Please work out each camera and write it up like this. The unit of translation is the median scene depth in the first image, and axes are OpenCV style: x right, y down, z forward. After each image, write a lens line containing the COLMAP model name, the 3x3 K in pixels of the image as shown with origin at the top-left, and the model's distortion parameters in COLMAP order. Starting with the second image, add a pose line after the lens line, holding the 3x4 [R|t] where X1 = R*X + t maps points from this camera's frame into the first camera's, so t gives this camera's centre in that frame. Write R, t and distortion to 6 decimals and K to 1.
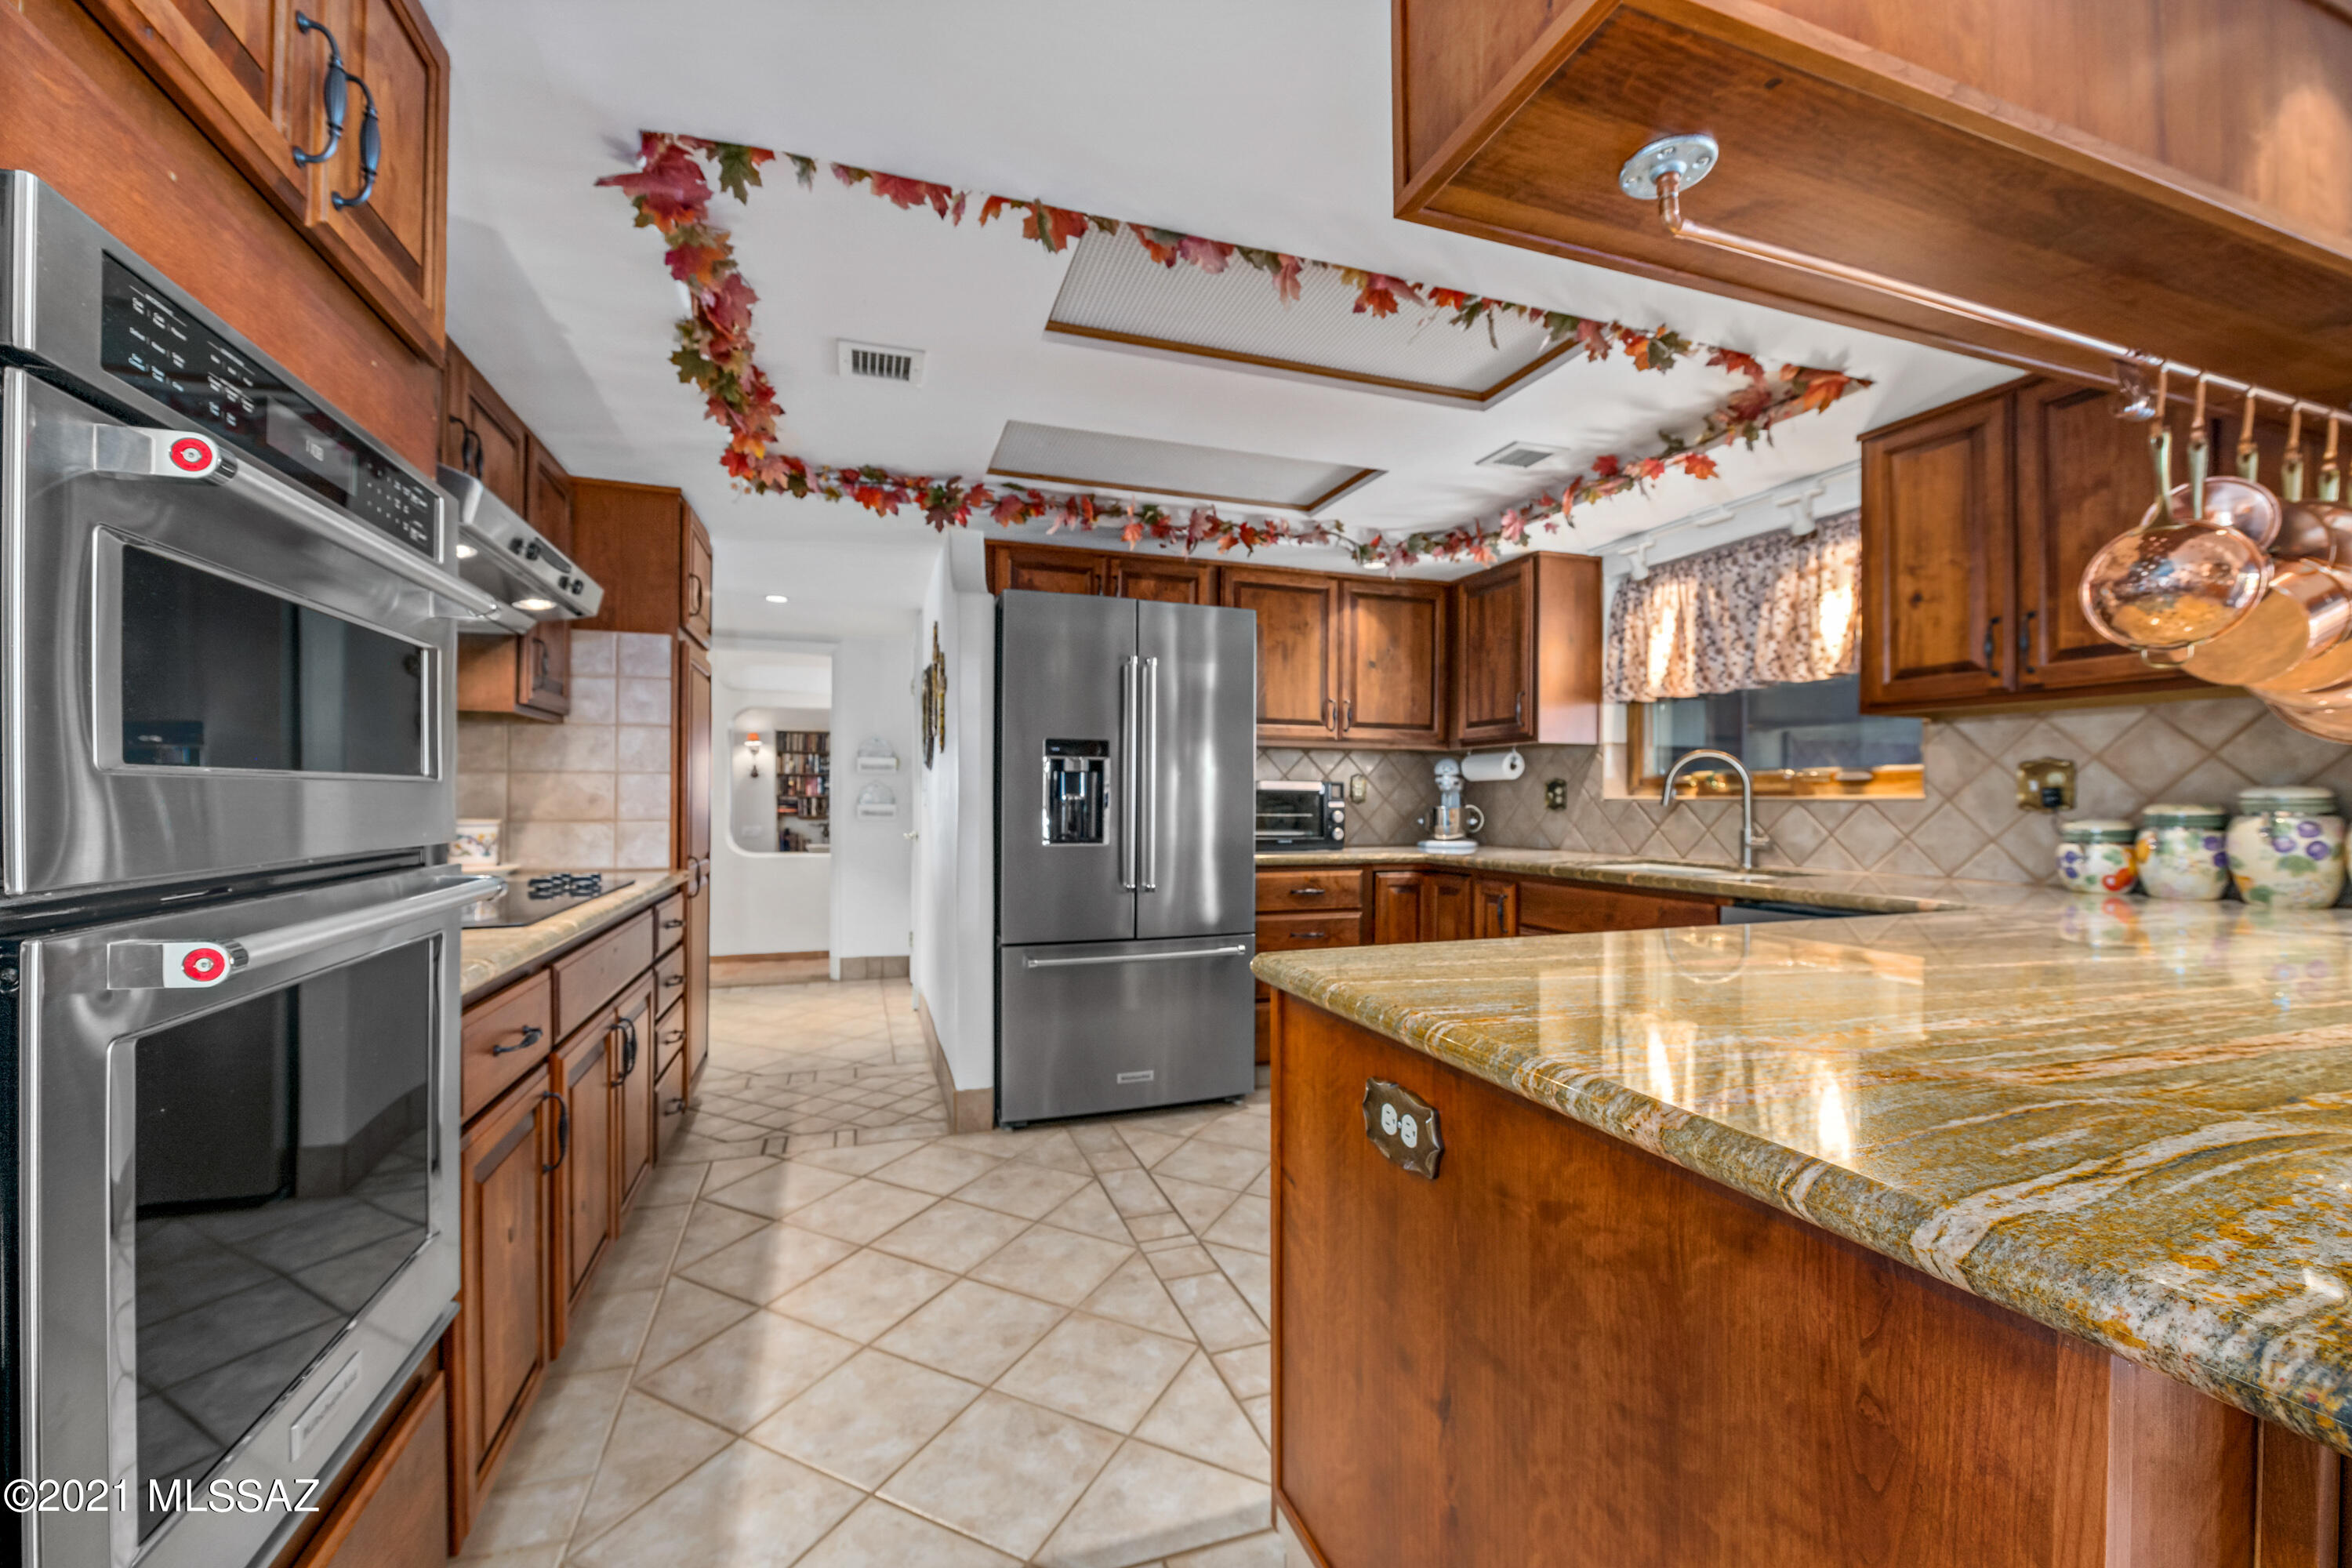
lens RADIAL K [[950.8, 0, 1170.1], [0, 950.8, 797.3], [0, 0, 1]] dist [-0.003013, -0.001128]
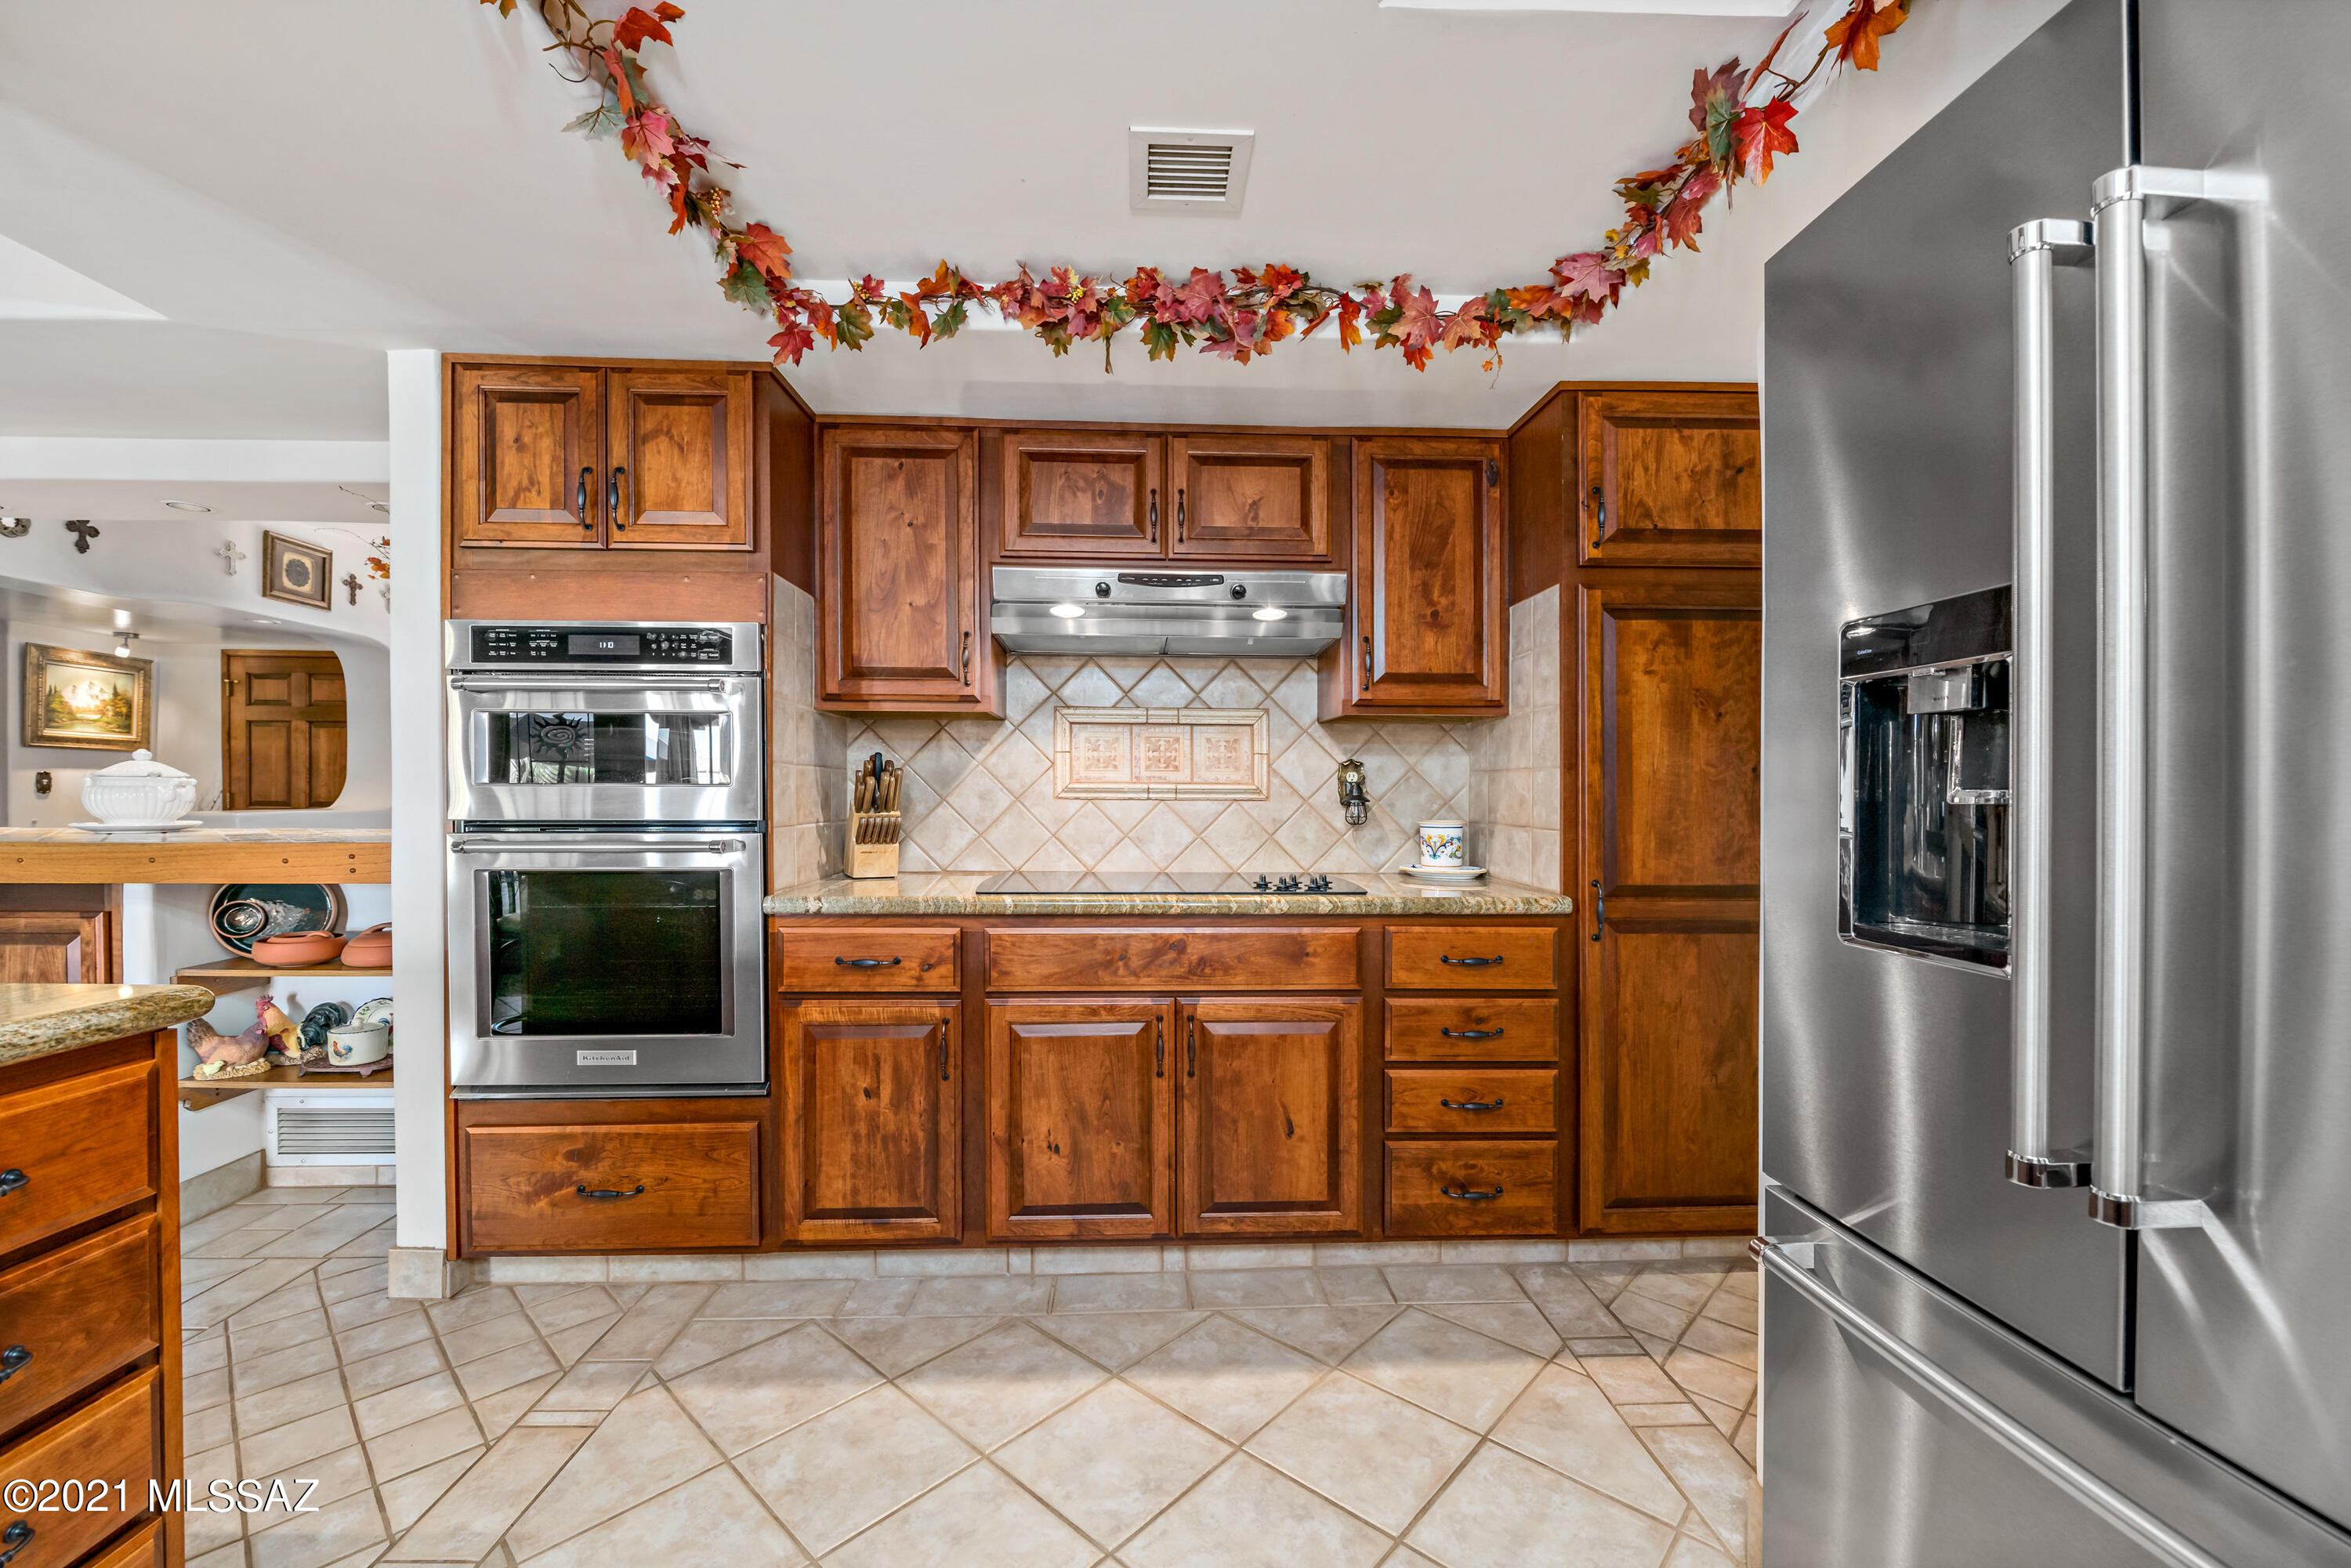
lens RADIAL K [[950.3, 0, 1180.5], [0, 950.3, 800.7], [0, 0, 1]] dist [-0.003013, -0.001128]
pose [[-0.291826, 0.001467, -0.956470, 0.241297], [-0.005641, 0.999979, 0.003254, -0.000003], [0.956455, 0.006345, -0.291812, 0.798194]]
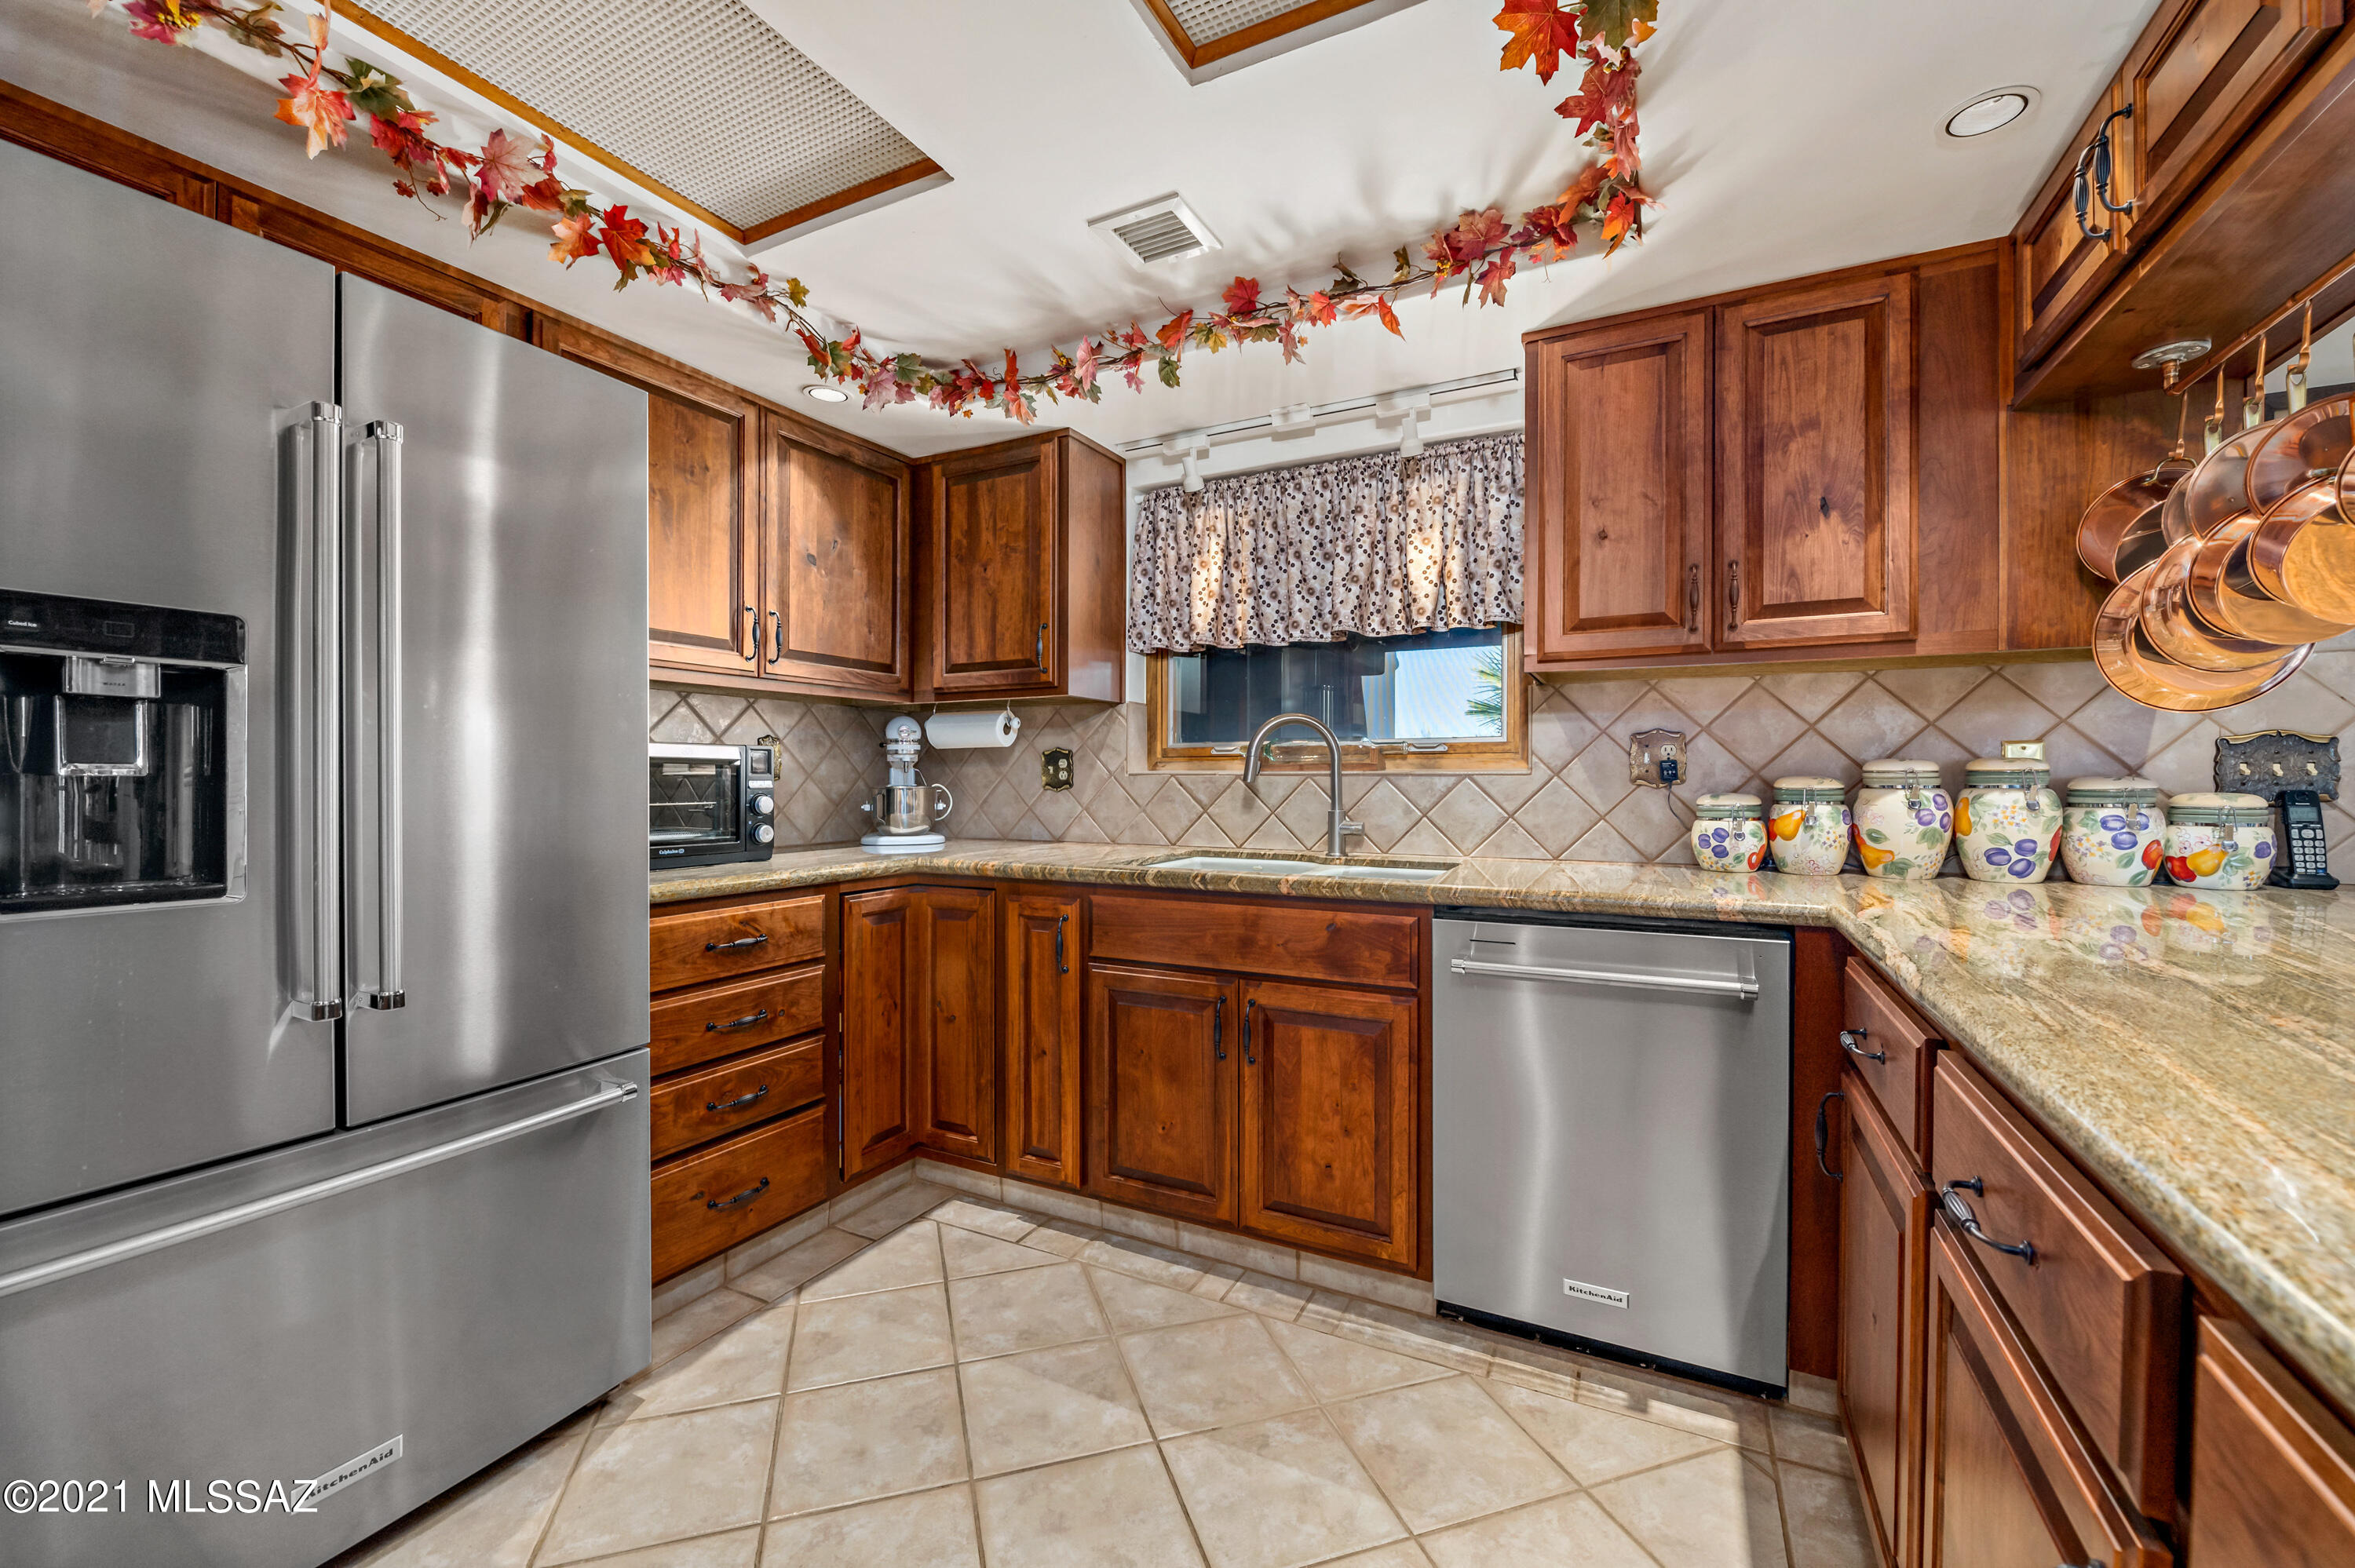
lens RADIAL K [[951.8, 0, 1178.2], [0, 951.8, 785.2], [0, 0, 1]] dist [-0.003013, -0.001128]
pose [[0.727783, -0.008853, 0.685751, -0.049507], [0.001312, 0.999933, 0.011517, 0.001880], [-0.685807, -0.007482, 0.727745, 0.446026]]
